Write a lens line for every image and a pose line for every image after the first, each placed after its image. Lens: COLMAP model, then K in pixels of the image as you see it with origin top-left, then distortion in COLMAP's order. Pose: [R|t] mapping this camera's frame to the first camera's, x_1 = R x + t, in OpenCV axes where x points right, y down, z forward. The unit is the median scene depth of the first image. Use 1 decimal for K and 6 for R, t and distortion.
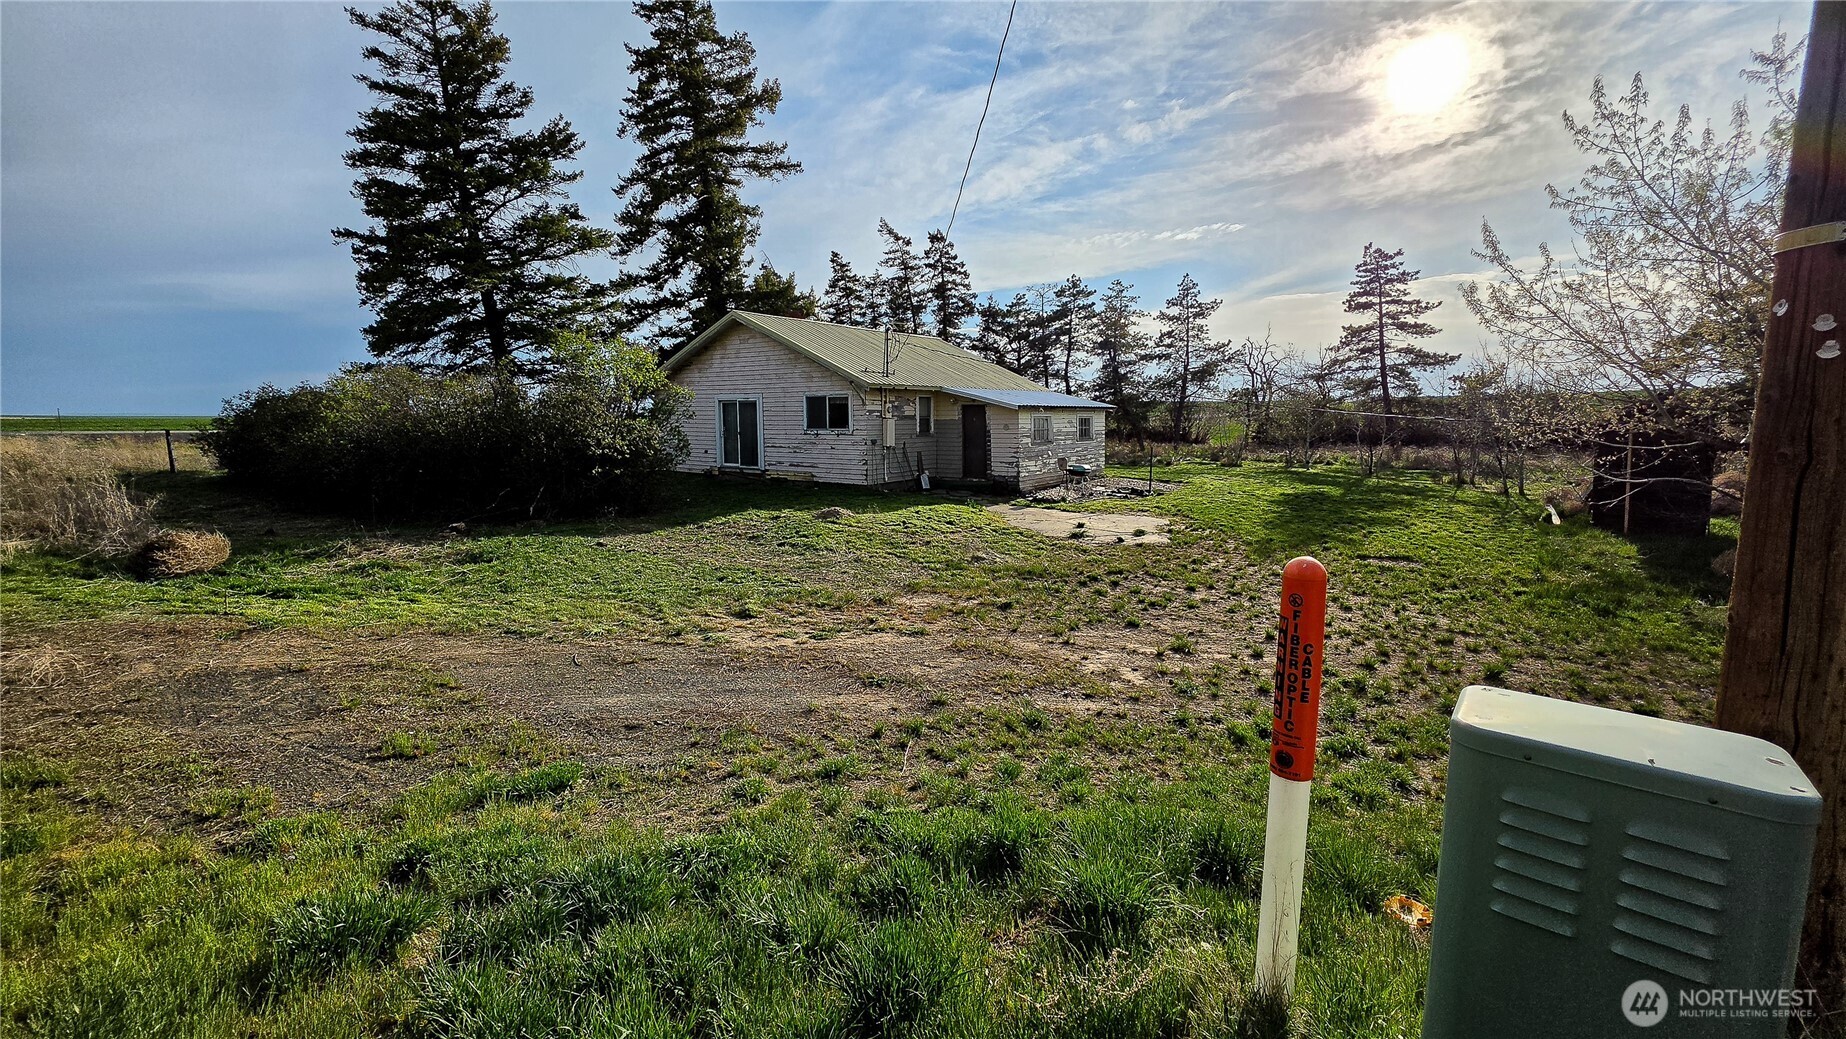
lens RADIAL K [[734.7, 0, 917.3], [0, 734.7, 506.6], [0, 0, 1]] dist [0.000114, -0.000112]
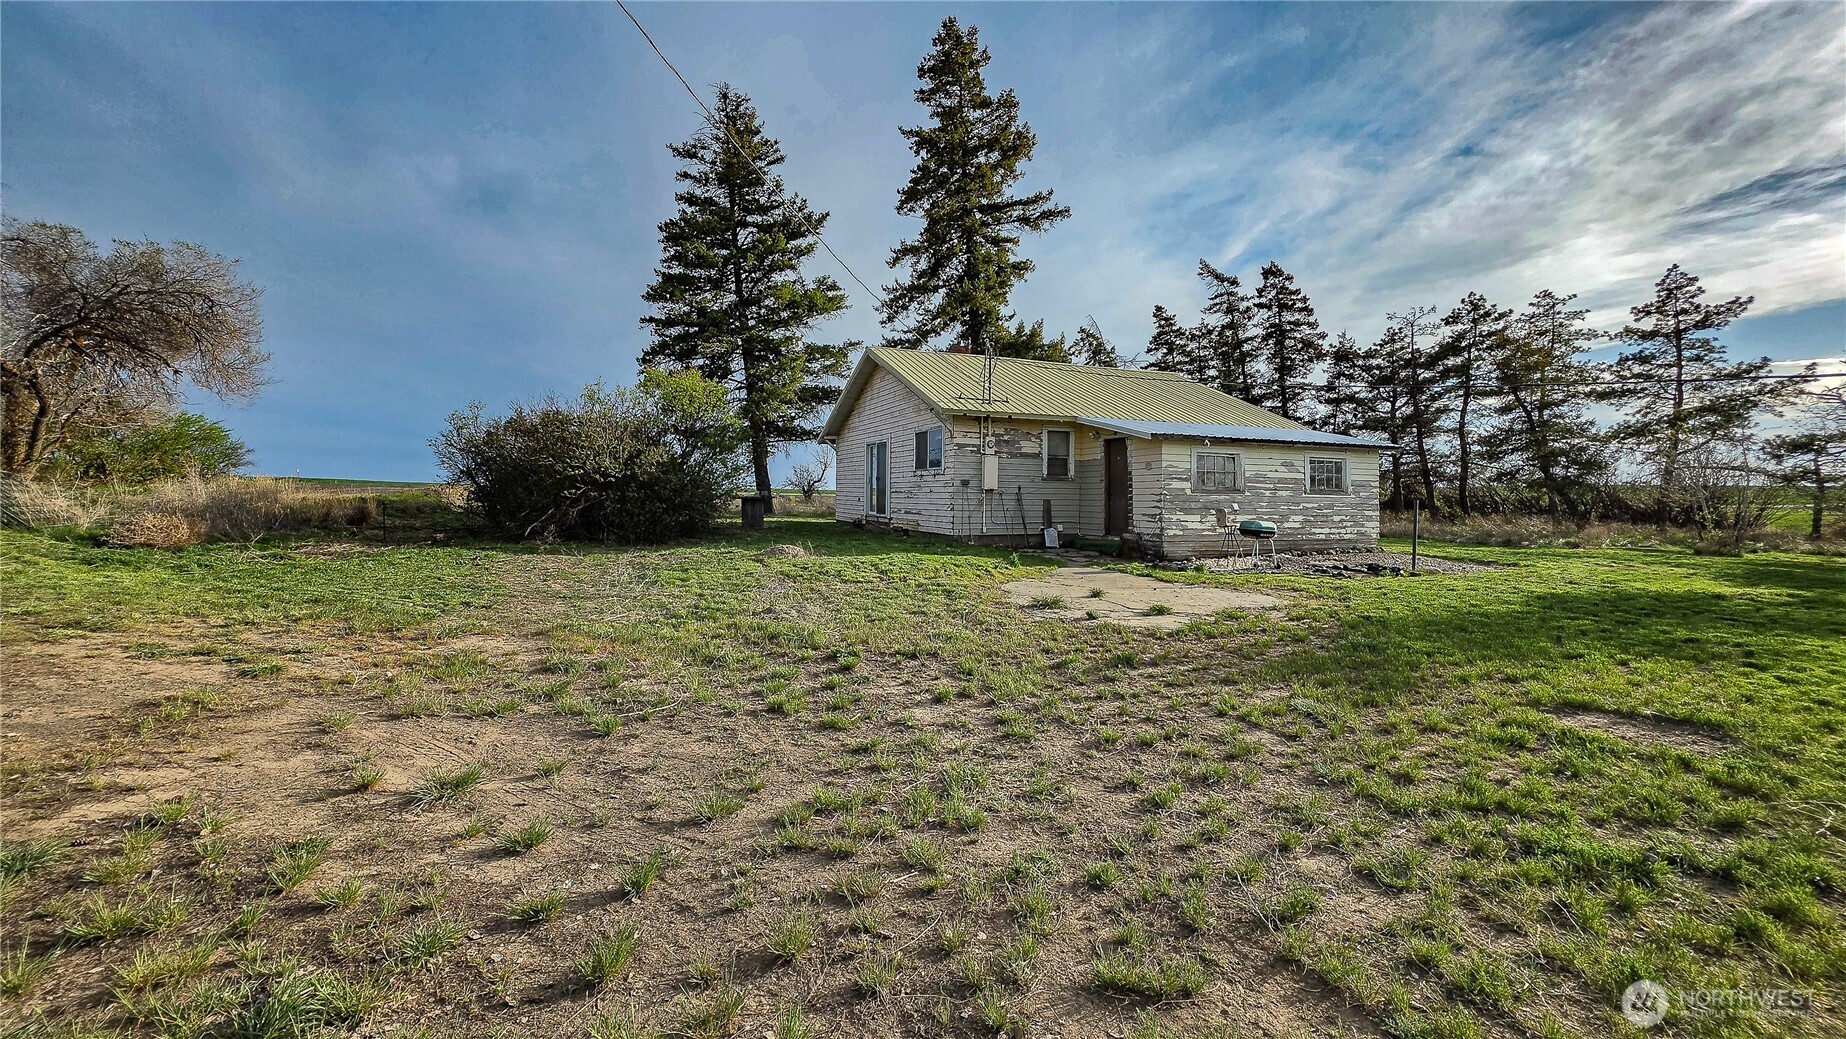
lens RADIAL K [[734.7, 0, 917.3], [0, 734.7, 506.6], [0, 0, 1]] dist [0.000114, -0.000112]
pose [[0.849516, 0.022258, -0.527093, 0.177814], [-0.081472, 0.992659, -0.089391, 0.008297], [0.521234, 0.118882, 0.845093, 0.158551]]
